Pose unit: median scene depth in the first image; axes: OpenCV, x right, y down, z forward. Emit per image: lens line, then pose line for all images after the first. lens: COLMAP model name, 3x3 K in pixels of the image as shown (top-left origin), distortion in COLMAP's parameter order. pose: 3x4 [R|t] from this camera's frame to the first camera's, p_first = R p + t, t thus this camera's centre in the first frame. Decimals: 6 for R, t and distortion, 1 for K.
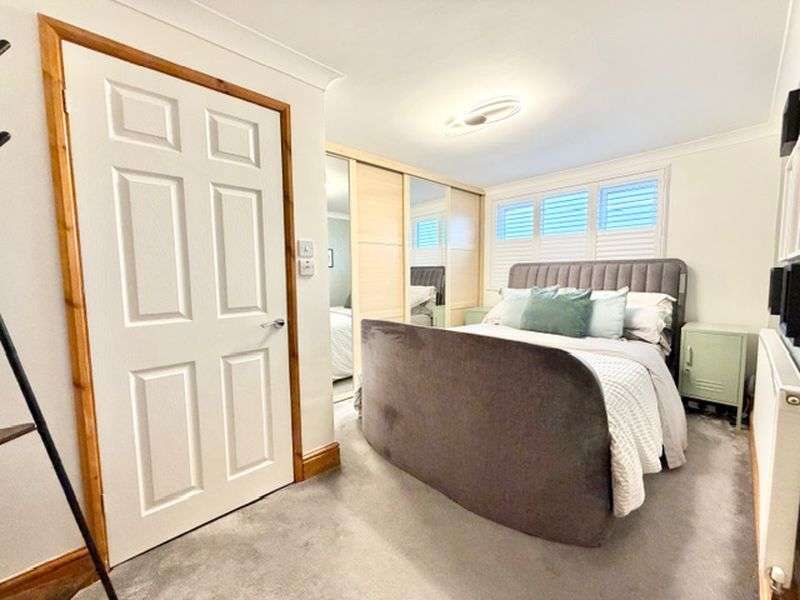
lens RADIAL K [[317.9, 0, 398.1], [0, 317.9, 301.5], [0, 0, 1]] dist [0.000615, -0.000780]
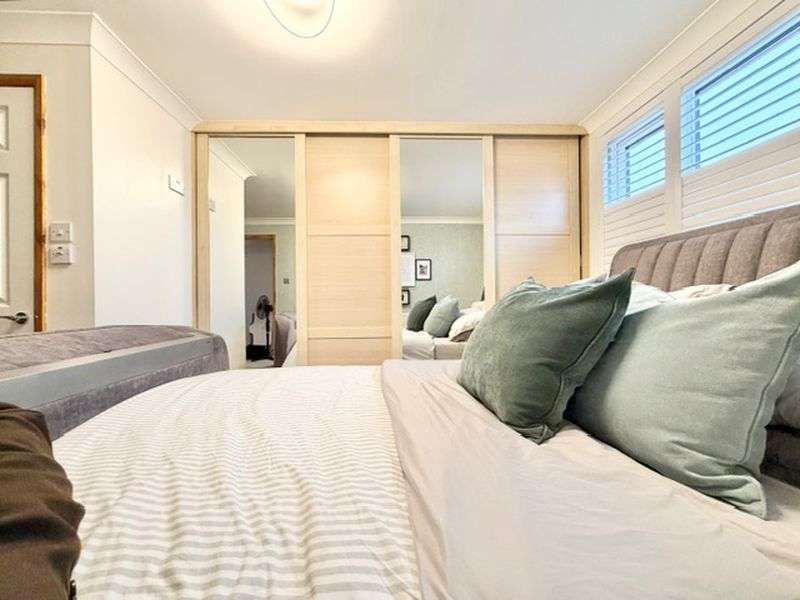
lens RADIAL K [[317.9, 0, 398.4], [0, 317.9, 301.0], [0, 0, 1]] dist [0.000615, -0.000780]
pose [[0.768220, 0.004809, -0.640168, 0.931408], [-0.048460, 0.997540, -0.050660, 0.014337], [0.638349, 0.069941, 0.766563, 0.920833]]
